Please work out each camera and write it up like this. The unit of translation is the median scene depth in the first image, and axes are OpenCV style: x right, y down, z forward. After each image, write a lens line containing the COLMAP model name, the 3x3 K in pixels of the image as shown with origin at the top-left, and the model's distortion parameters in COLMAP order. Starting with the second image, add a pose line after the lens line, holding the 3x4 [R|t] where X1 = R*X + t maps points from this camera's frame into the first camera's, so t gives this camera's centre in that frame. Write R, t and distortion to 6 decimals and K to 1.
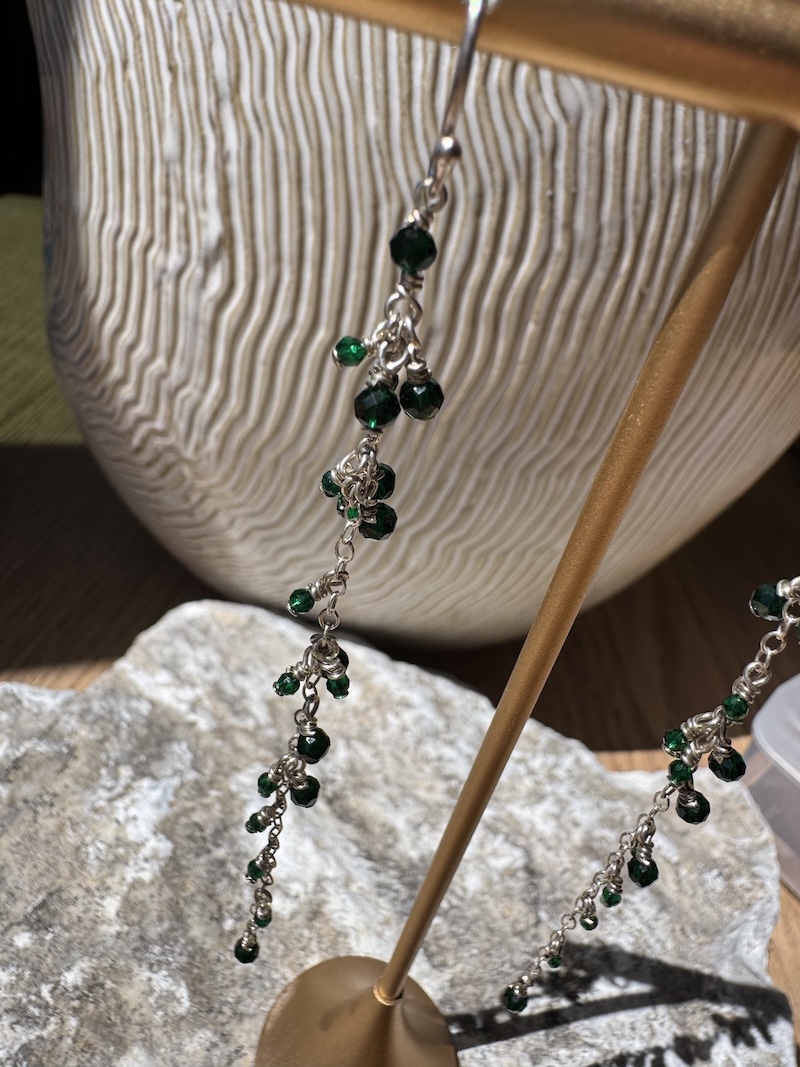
lens RADIAL K [[768.8, 0, 398.4], [0, 768.8, 487.8], [0, 0, 1]] dist [-0.008145, -0.004108]
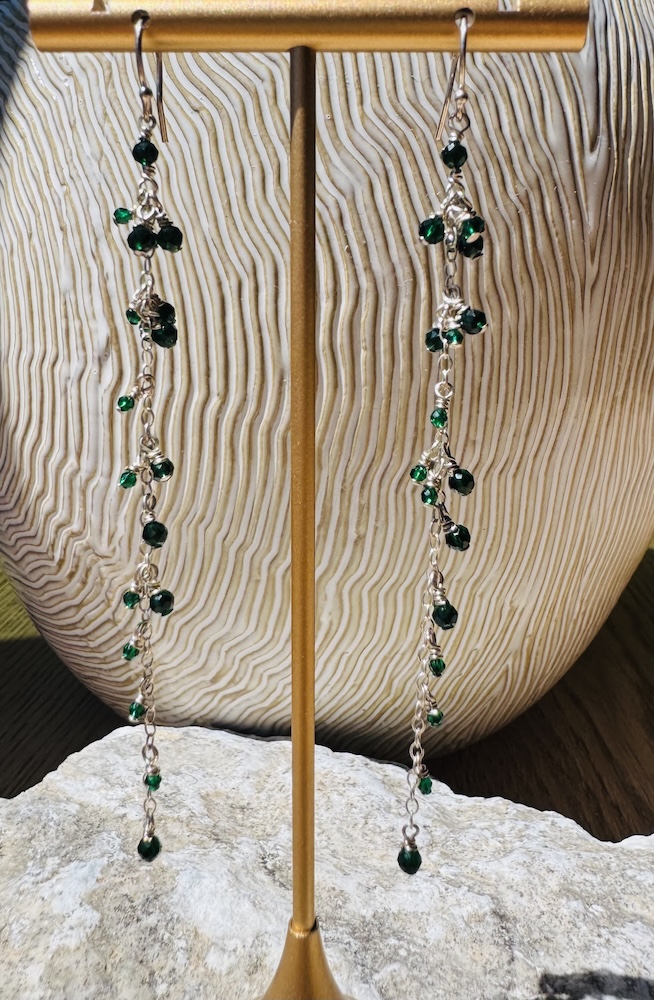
lens RADIAL K [[832.5, 0, 323.3], [0, 832.5, 369.6], [0, 0, 1]] dist [-0.004842, -0.005973]
pose [[0.980952, -0.193828, -0.012764, 0.127213], [0.169813, 0.887608, -0.428155, 0.378648], [0.094318, 0.417832, 0.903615, -0.190644]]
